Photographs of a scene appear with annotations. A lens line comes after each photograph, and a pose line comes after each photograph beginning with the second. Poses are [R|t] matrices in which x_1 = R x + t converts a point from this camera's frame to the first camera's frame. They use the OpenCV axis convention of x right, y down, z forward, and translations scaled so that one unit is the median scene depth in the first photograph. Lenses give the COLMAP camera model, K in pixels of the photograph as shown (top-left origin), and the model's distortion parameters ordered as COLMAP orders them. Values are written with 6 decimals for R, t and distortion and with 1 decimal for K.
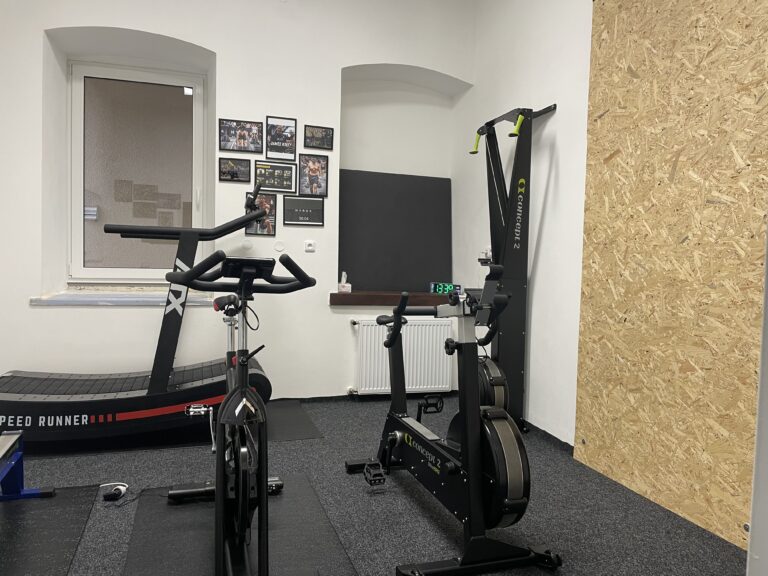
lens RADIAL K [[583.7, 0, 382.3], [0, 583.7, 292.0], [0, 0, 1]] dist [0.015331, -0.002001]
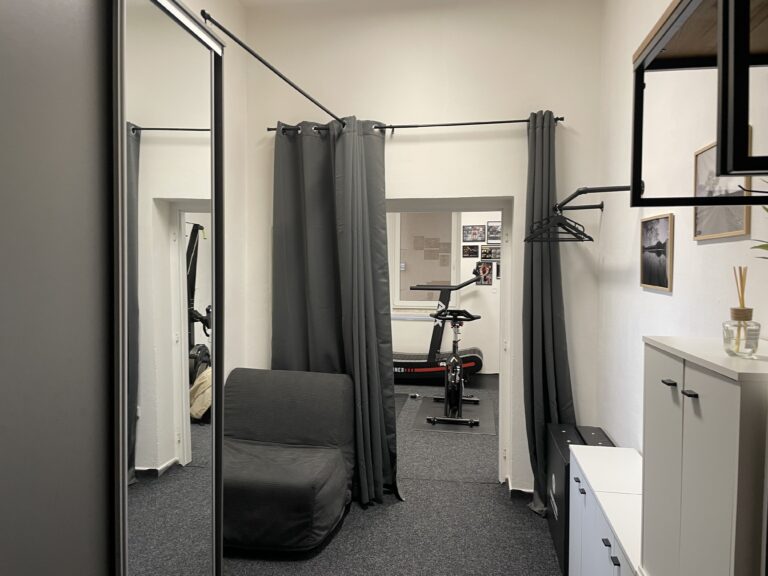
lens RADIAL K [[583.7, 0, 383.9], [0, 583.7, 288.1], [0, 0, 1]] dist [0.015331, -0.002001]
pose [[0.888481, -0.003452, -0.458900, 0.372551], [-0.003390, 0.999895, -0.014086, -0.058905], [0.458900, 0.014071, 0.888376, -0.830636]]
